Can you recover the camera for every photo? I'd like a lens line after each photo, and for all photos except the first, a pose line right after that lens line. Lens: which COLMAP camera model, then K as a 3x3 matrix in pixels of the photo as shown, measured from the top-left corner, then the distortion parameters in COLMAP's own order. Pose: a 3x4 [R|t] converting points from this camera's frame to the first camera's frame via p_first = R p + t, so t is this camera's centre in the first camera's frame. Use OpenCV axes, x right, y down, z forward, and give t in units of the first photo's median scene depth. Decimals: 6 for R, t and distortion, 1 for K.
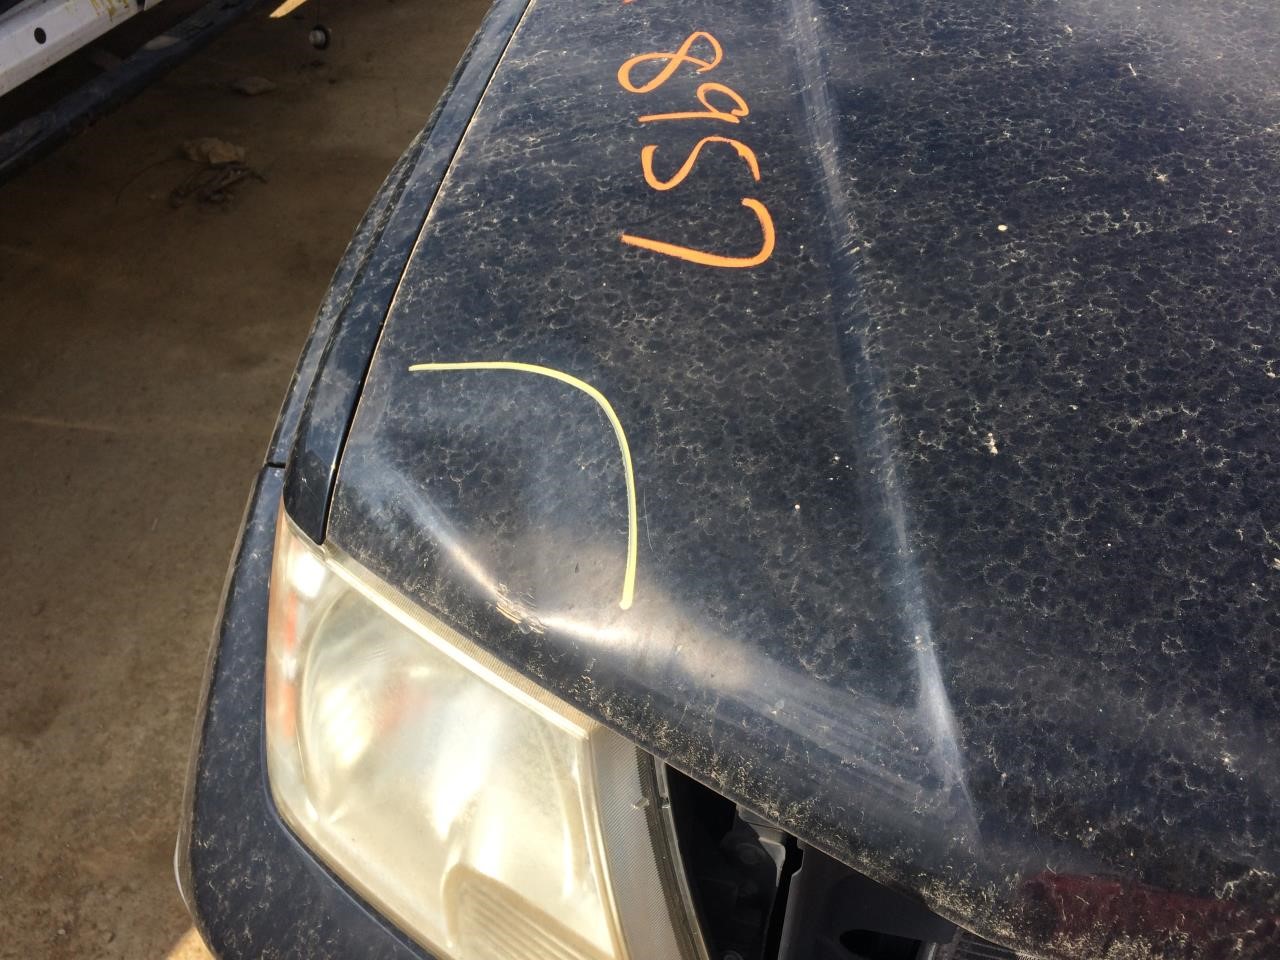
lens RADIAL K [[1111.8, 0, 648.6], [0, 1111.8, 449.0], [0, 0, 1]] dist [0.069087, -0.073342]
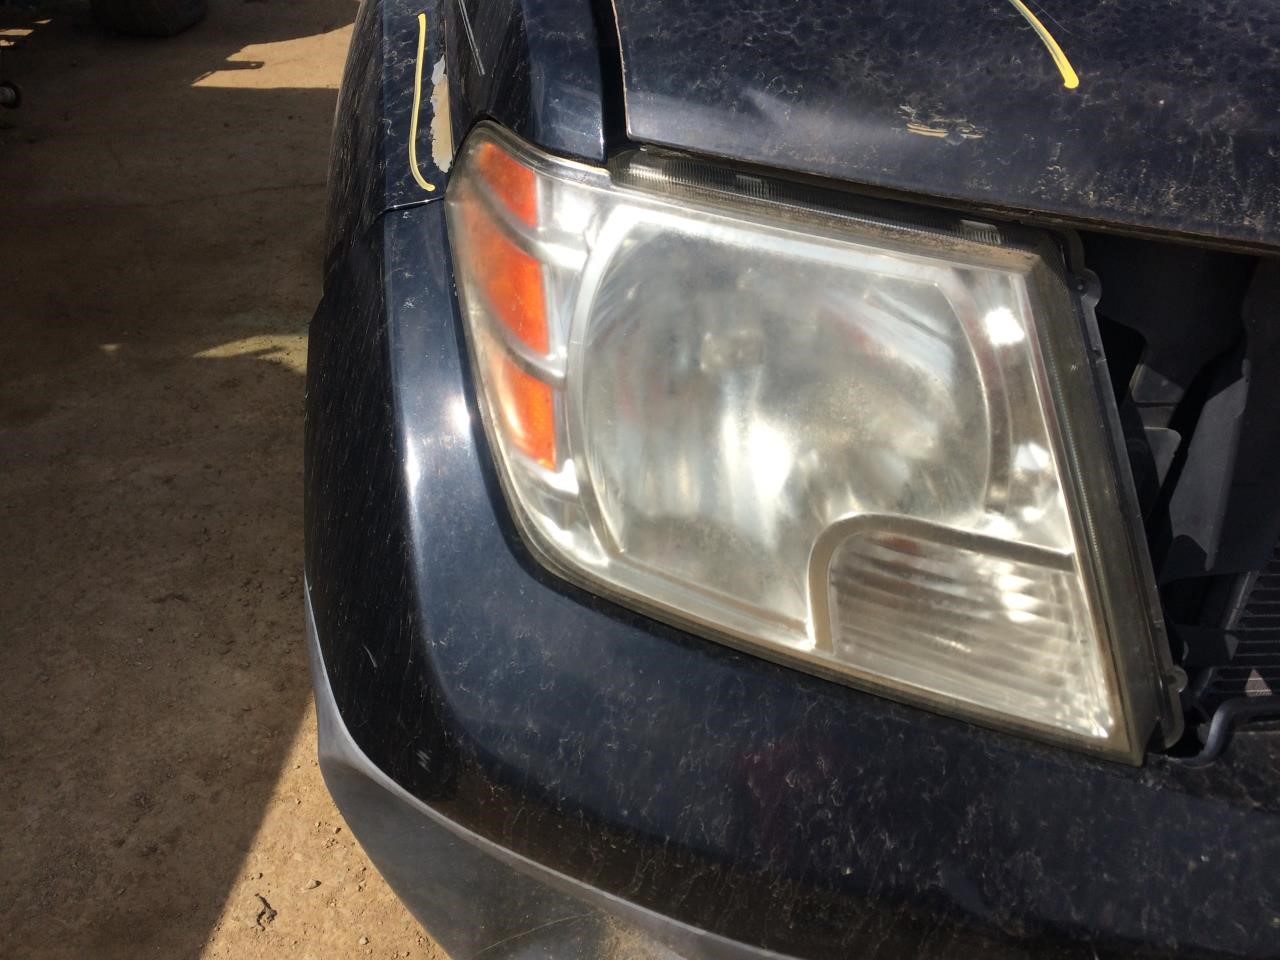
lens RADIAL K [[1111.8, 0, 644.8], [0, 1111.8, 482.7], [0, 0, 1]] dist [0.069087, -0.073342]
pose [[0.950074, -0.172535, 0.259984, -0.221730], [0.190317, 0.980707, -0.044651, 0.151709], [-0.247264, 0.091901, 0.964580, 0.102437]]
